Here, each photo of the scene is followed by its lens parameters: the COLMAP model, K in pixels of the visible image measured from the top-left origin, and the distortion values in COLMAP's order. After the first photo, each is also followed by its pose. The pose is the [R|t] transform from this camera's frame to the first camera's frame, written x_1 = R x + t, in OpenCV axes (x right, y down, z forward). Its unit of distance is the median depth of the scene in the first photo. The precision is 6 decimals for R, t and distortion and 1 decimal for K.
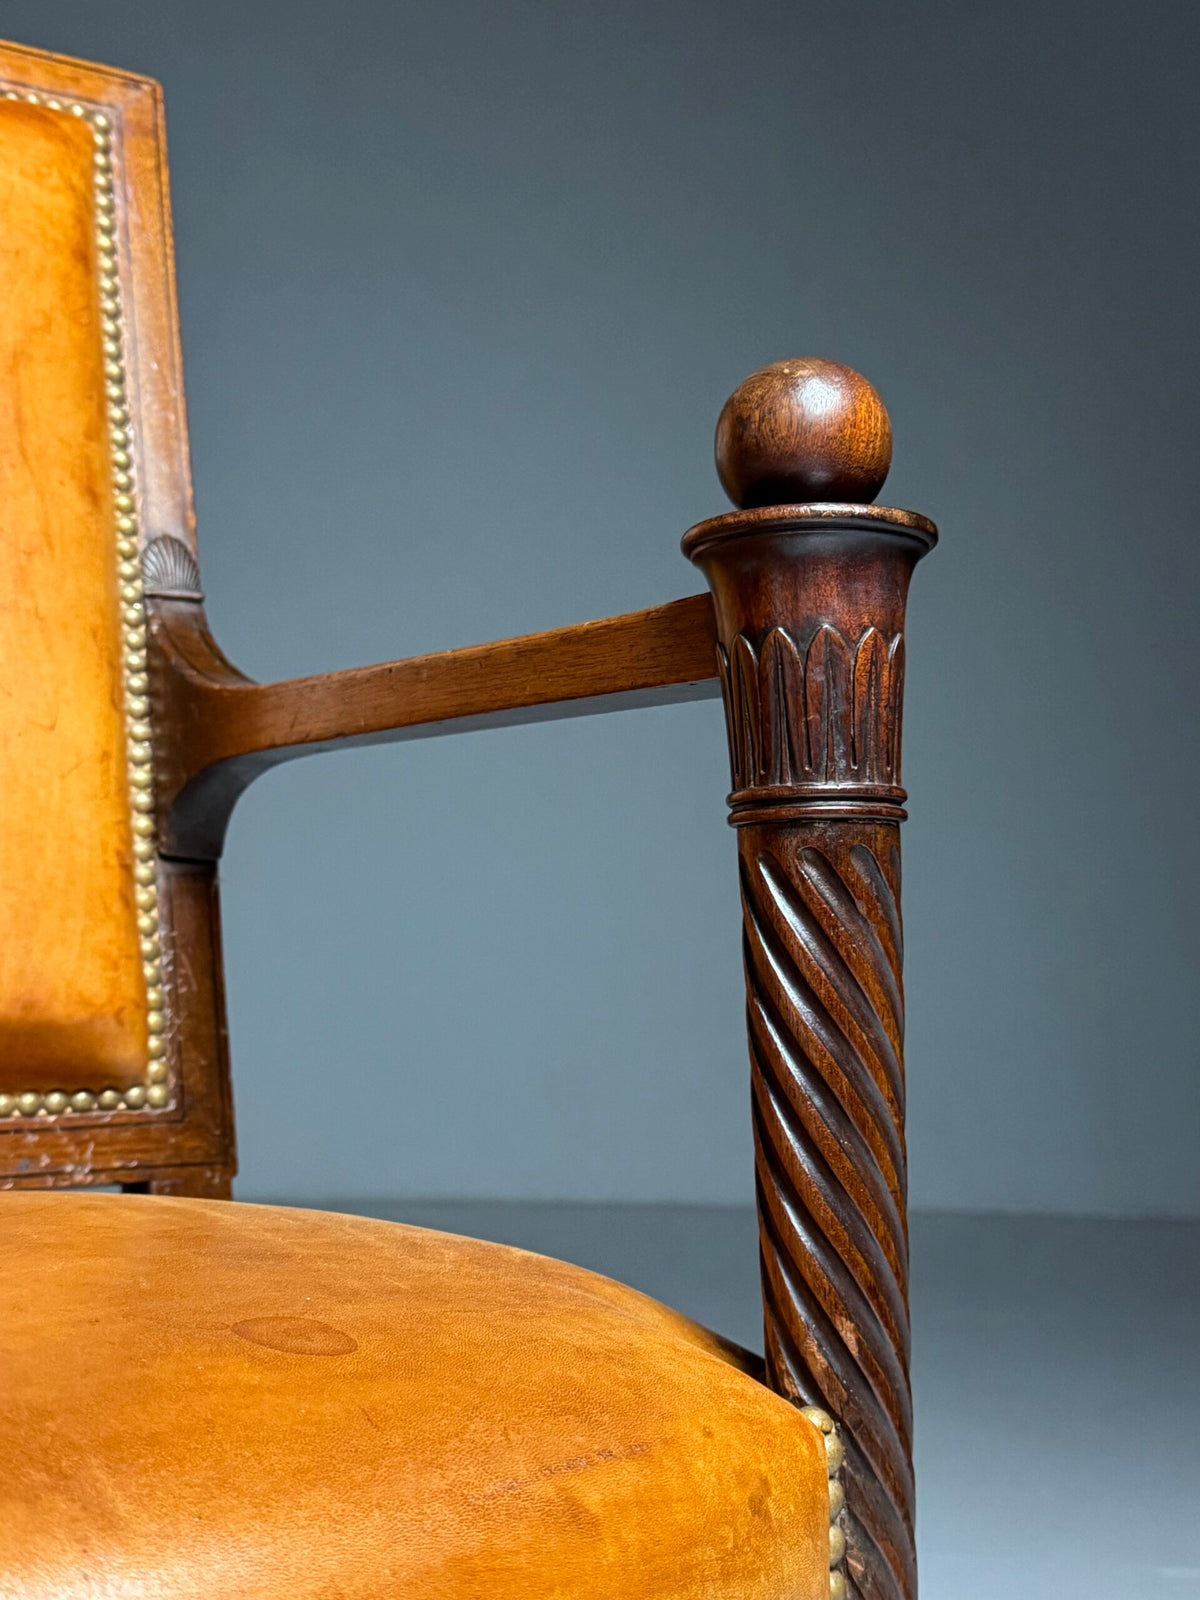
lens RADIAL K [[1950.8, 0, 603.2], [0, 1950.8, 809.4], [0, 0, 1]] dist [0.191460, -0.520854]
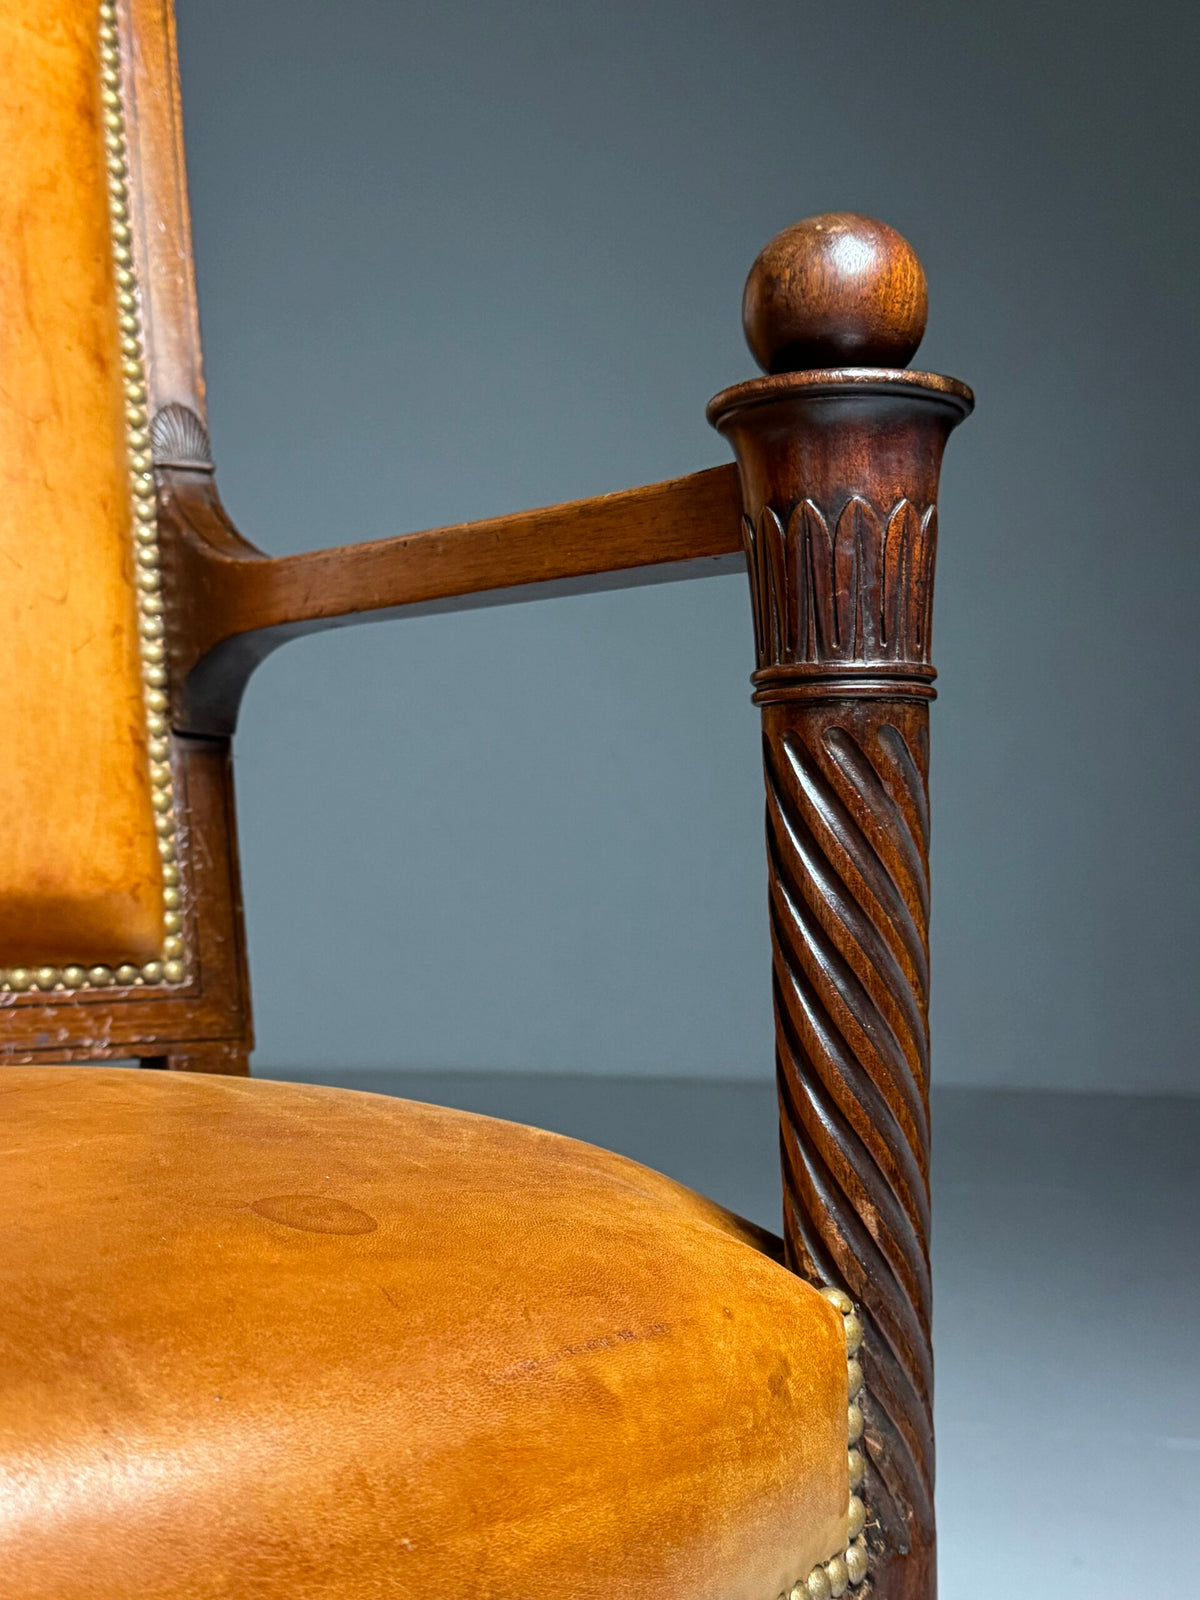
lens RADIAL K [[1947.2, 0, 575.8], [0, 1947.2, 814.8], [0, 0, 1]] dist [0.199901, -0.558187]
pose [[0.999803, 0.005184, -0.019159, -0.005171], [-0.003918, 0.997843, 0.065532, -0.000364], [0.019457, -0.065444, 0.997667, 0.022011]]
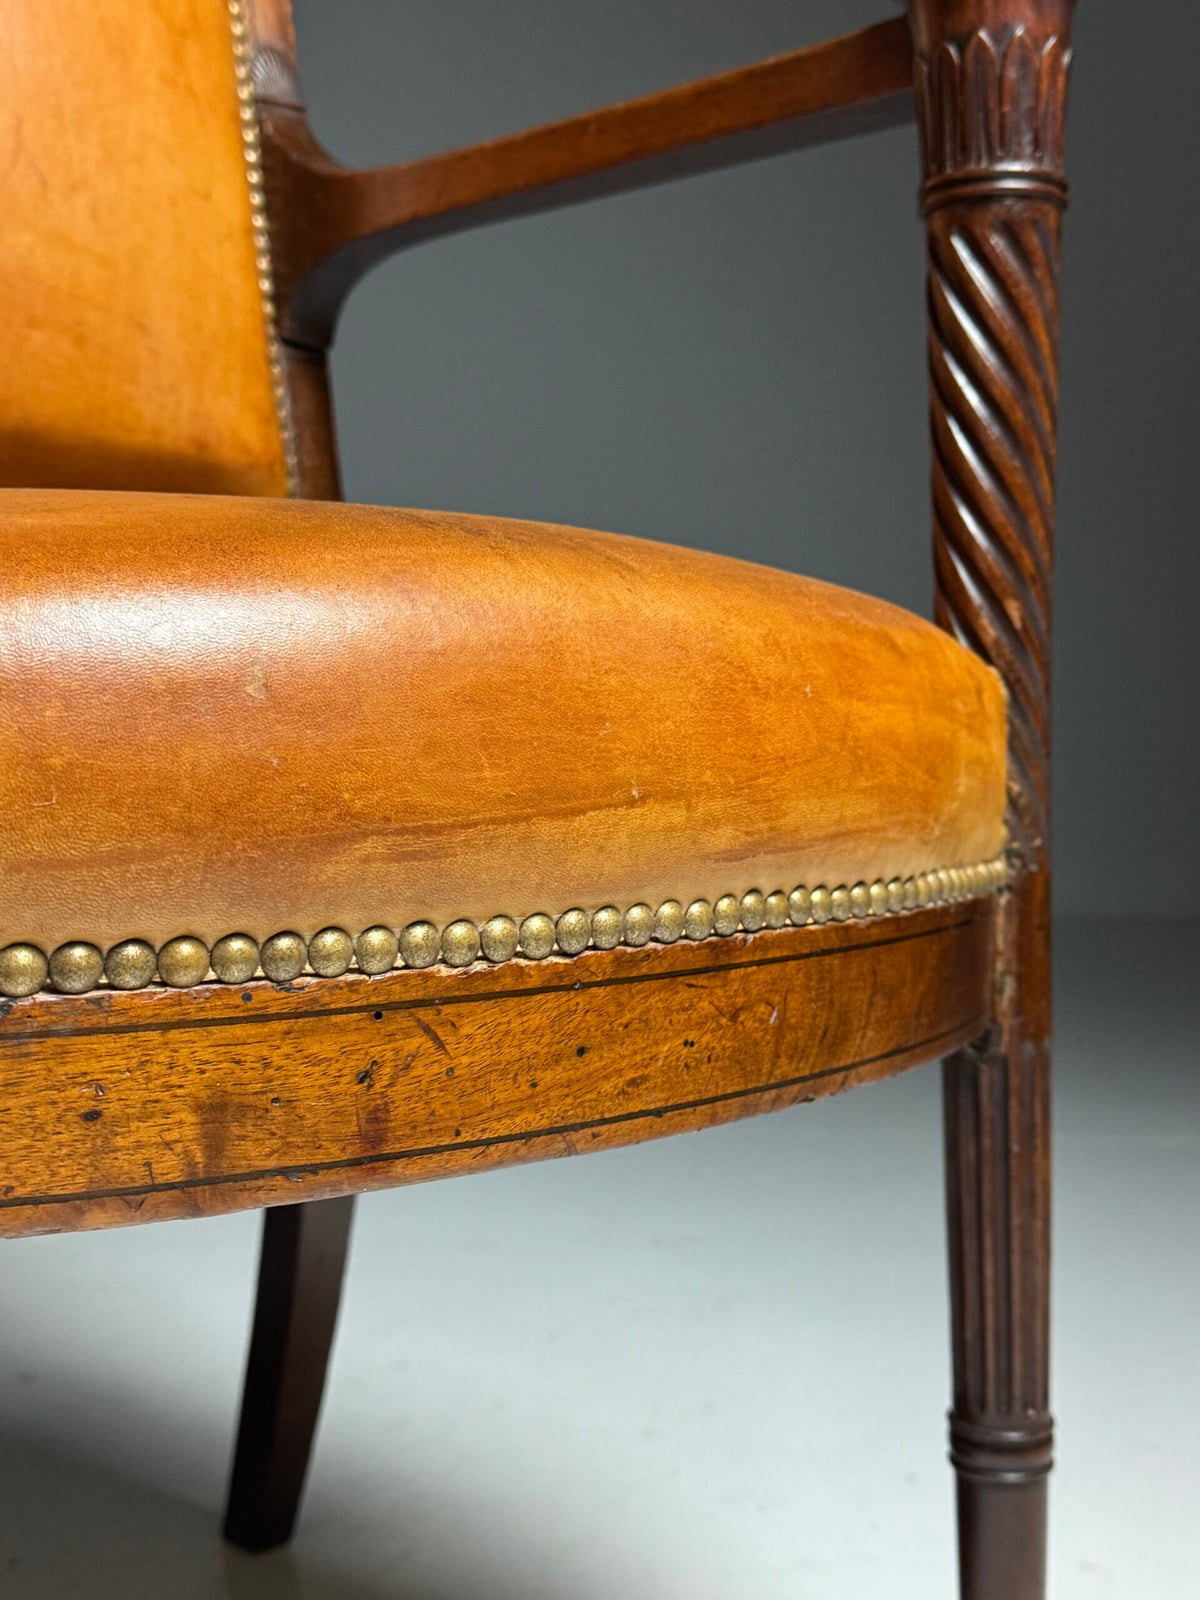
lens RADIAL K [[1950.8, 0, 603.2], [0, 1950.8, 809.4], [0, 0, 1]] dist [0.191460, -0.520854]
pose [[0.992022, 0.006175, 0.125913, -0.288178], [-0.019961, 0.993893, 0.108525, 0.252085], [-0.124474, -0.110173, 0.986087, -0.224102]]
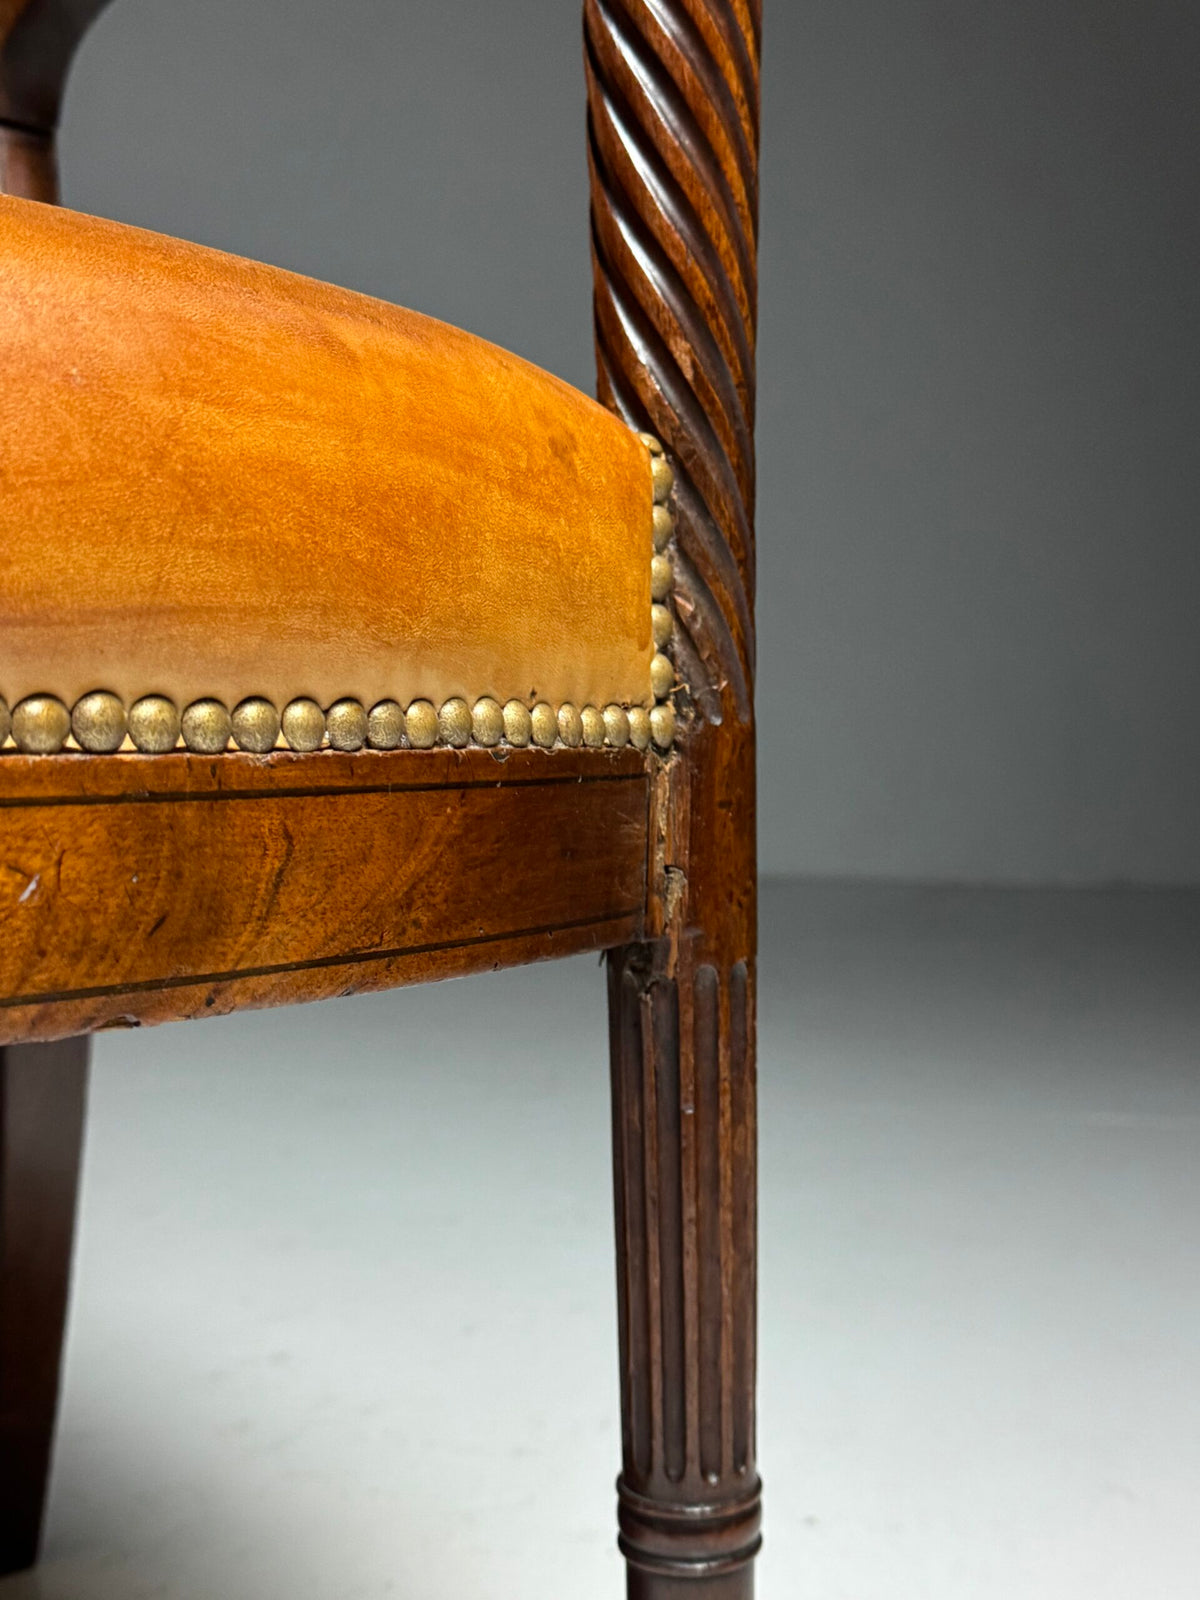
lens RADIAL K [[1950.8, 0, 603.2], [0, 1950.8, 809.4], [0, 0, 1]] dist [0.191460, -0.520854]
pose [[0.999901, 0.008821, 0.010964, 0.077302], [-0.010096, 0.992439, 0.122325, 0.350429], [-0.009802, -0.122424, 0.992429, 0.081753]]
